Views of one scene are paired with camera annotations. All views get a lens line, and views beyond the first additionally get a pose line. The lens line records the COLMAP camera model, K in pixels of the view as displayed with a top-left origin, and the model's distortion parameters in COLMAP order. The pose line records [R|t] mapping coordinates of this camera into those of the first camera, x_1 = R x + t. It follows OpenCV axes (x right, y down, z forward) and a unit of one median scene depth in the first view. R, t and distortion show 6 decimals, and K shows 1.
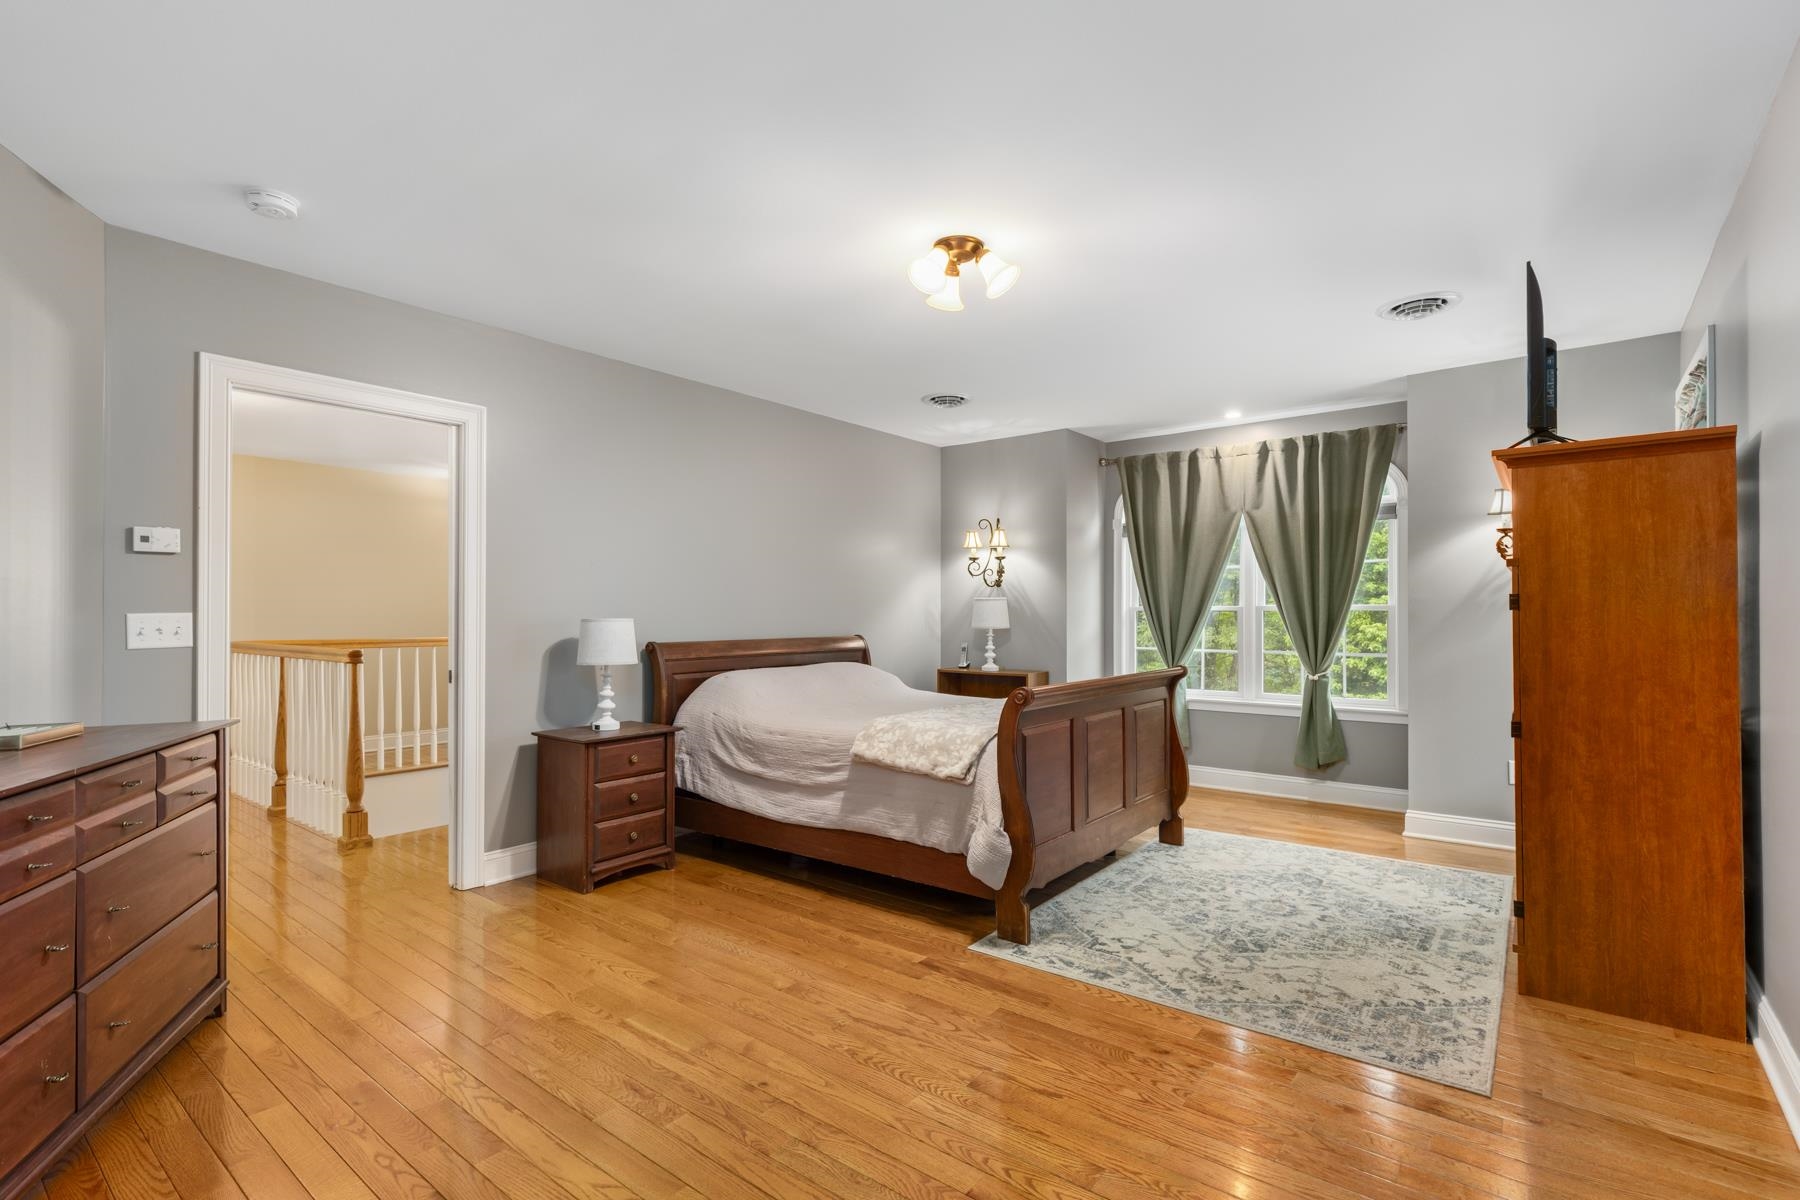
lens RADIAL K [[824.7, 0, 905.9], [0, 824.7, 594.0], [0, 0, 1]] dist [0.009466, -0.001534]
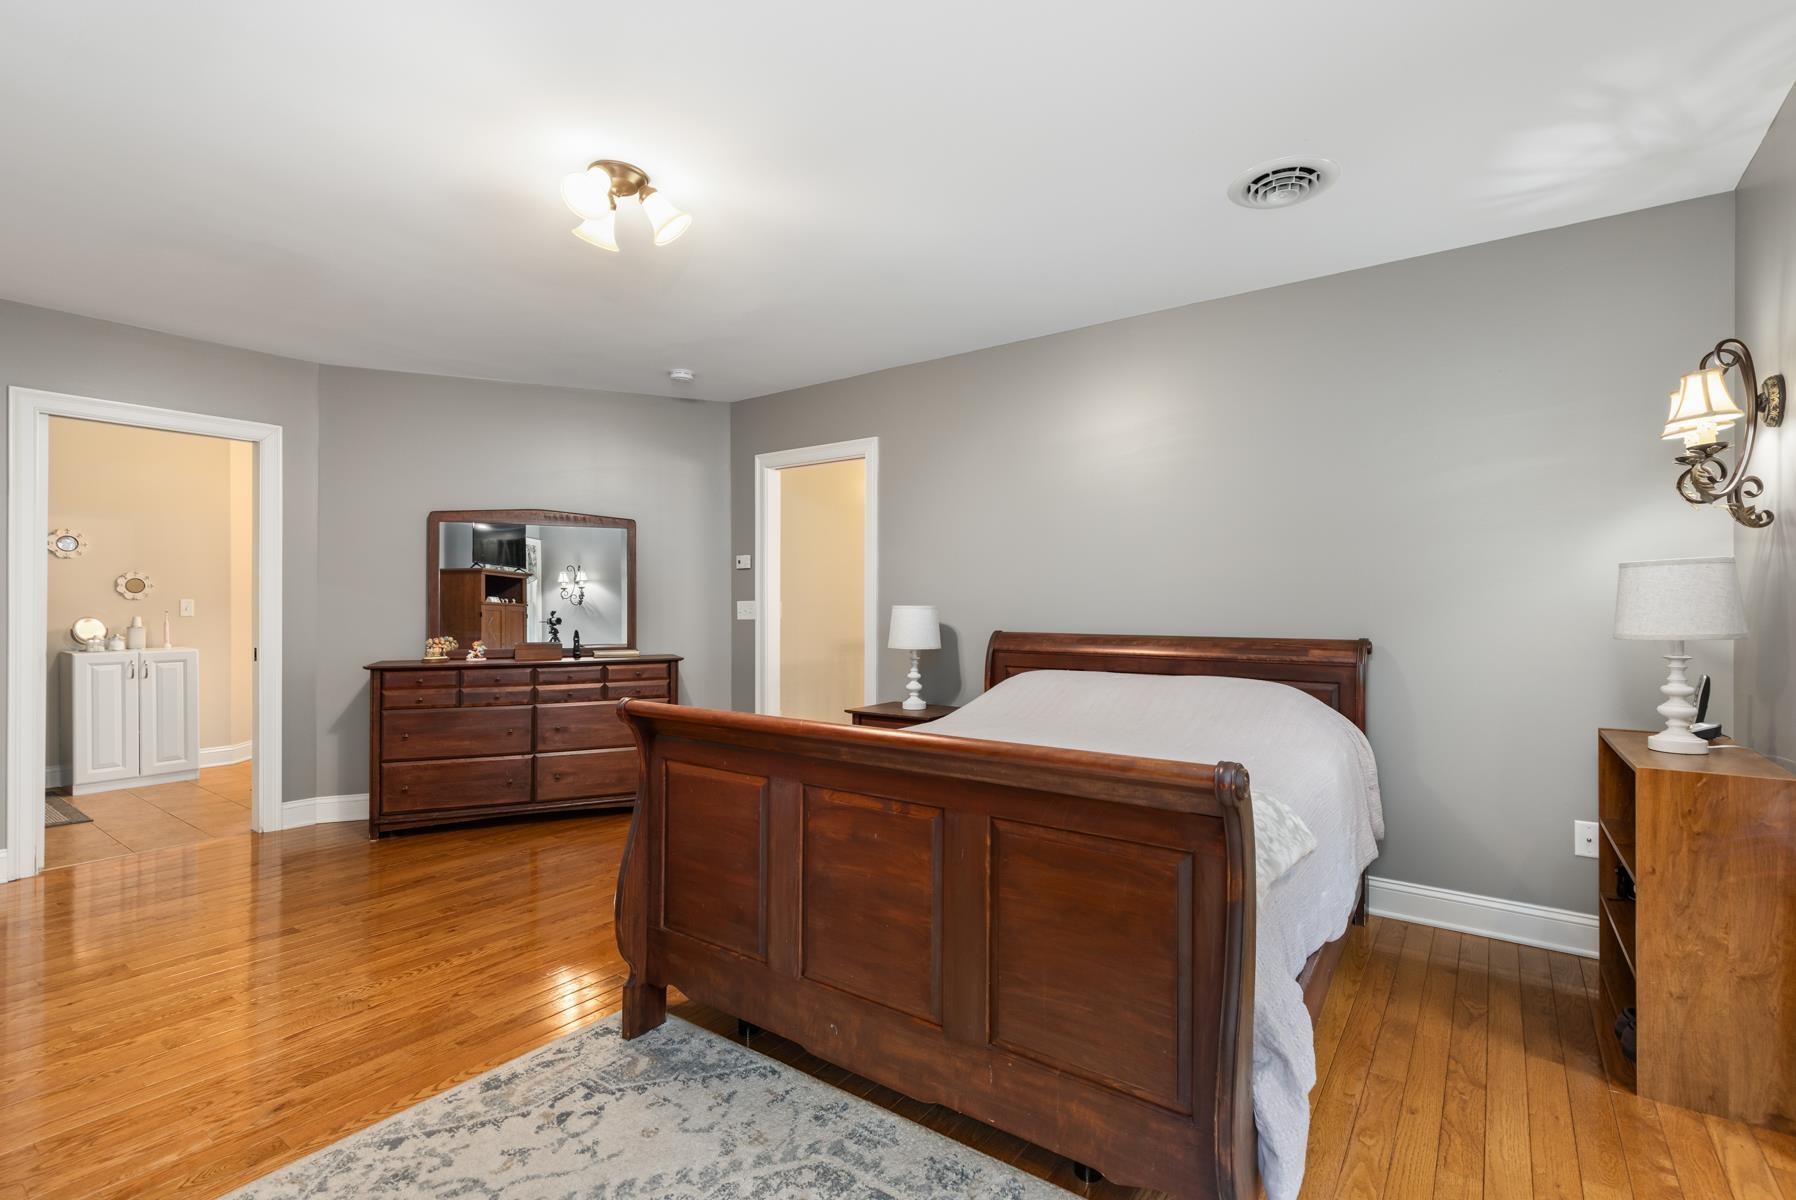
lens RADIAL K [[818.1, 0, 897.4], [0, 818.1, 589.2], [0, 0, 1]] dist [0.023604, -0.000225]
pose [[0.037869, -0.008234, -0.999249, 0.799715], [0.029146, 0.999550, -0.007132, 0.018522], [0.998858, -0.028854, 0.038092, 1.067715]]
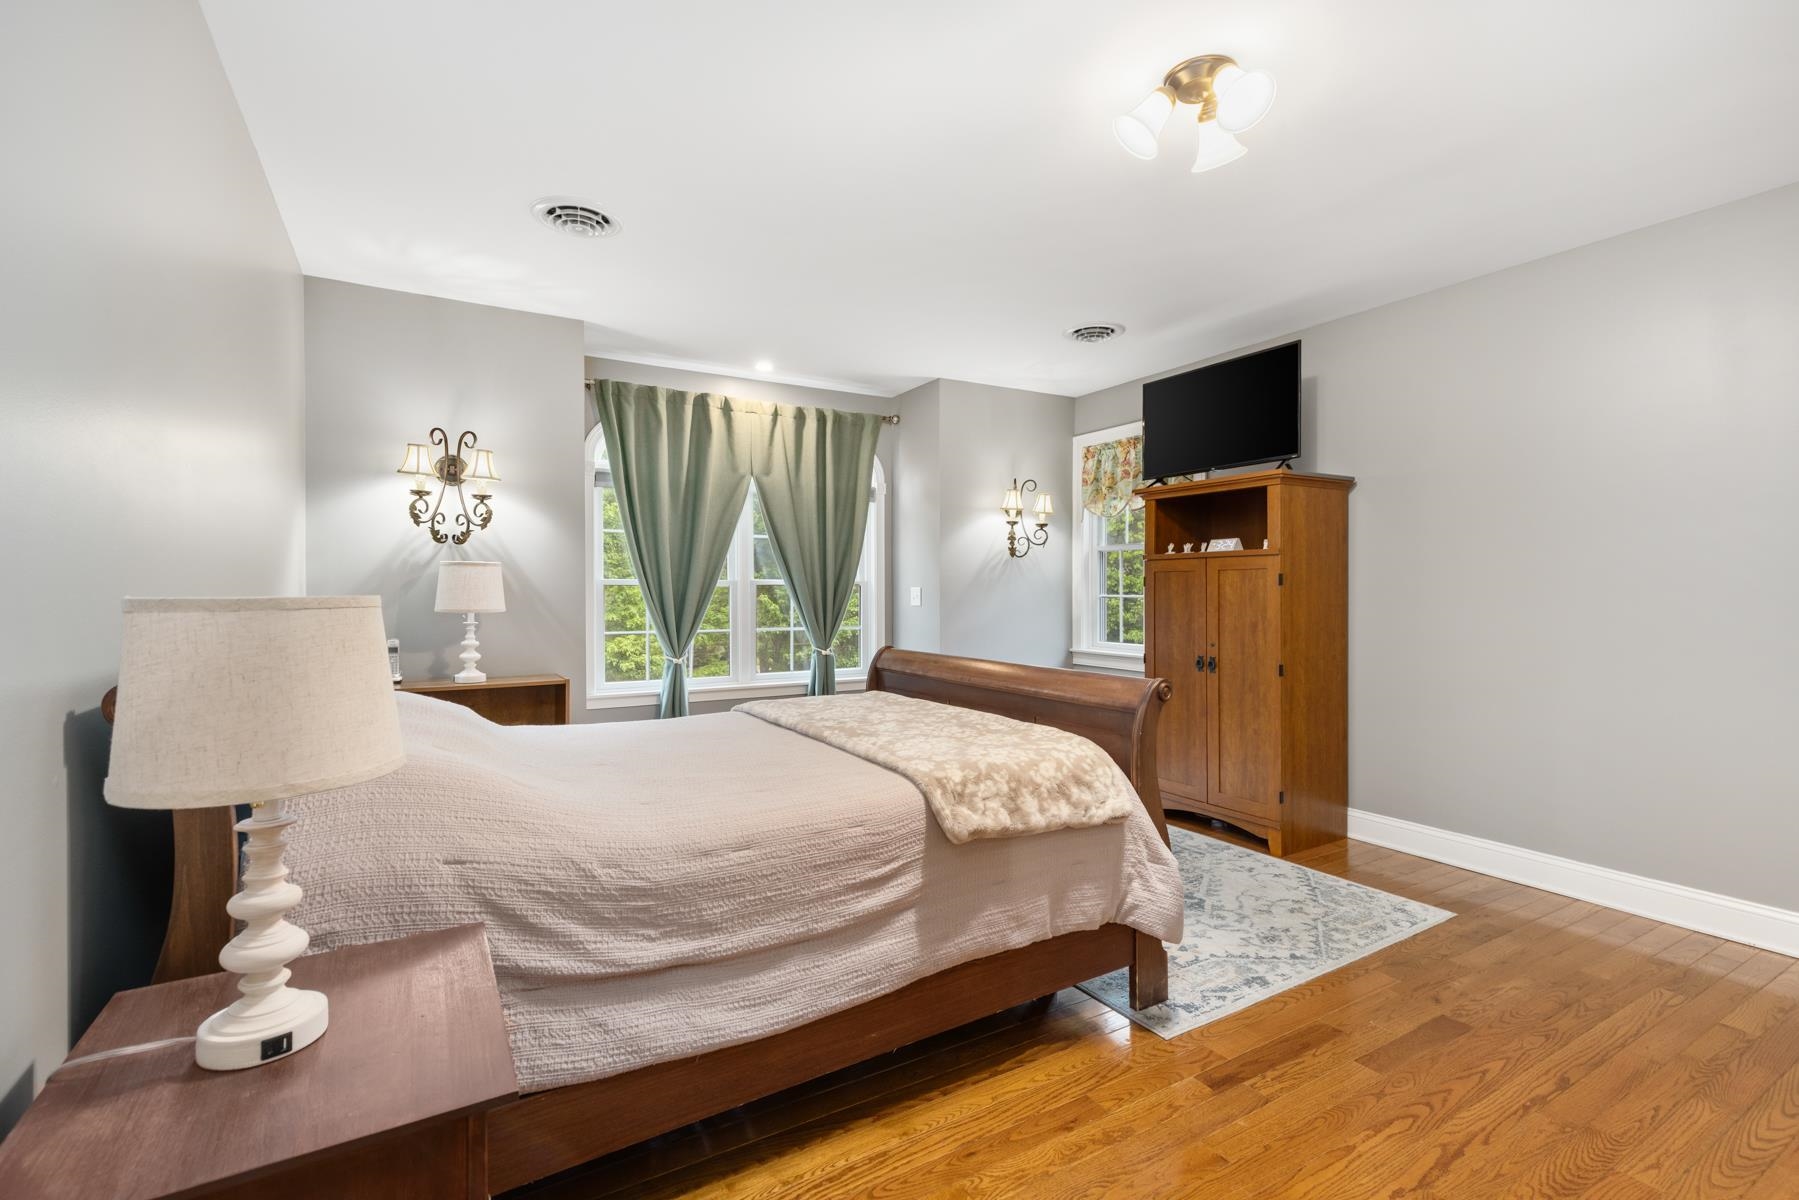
lens RADIAL K [[824.3, 0, 905.4], [0, 824.3, 594.0], [0, 0, 1]] dist [0.009466, -0.001534]
pose [[0.351087, -0.001958, 0.936341, -0.598319], [-0.022922, 0.999680, 0.010685, 0.025263], [-0.936062, -0.025214, 0.350930, 0.832909]]
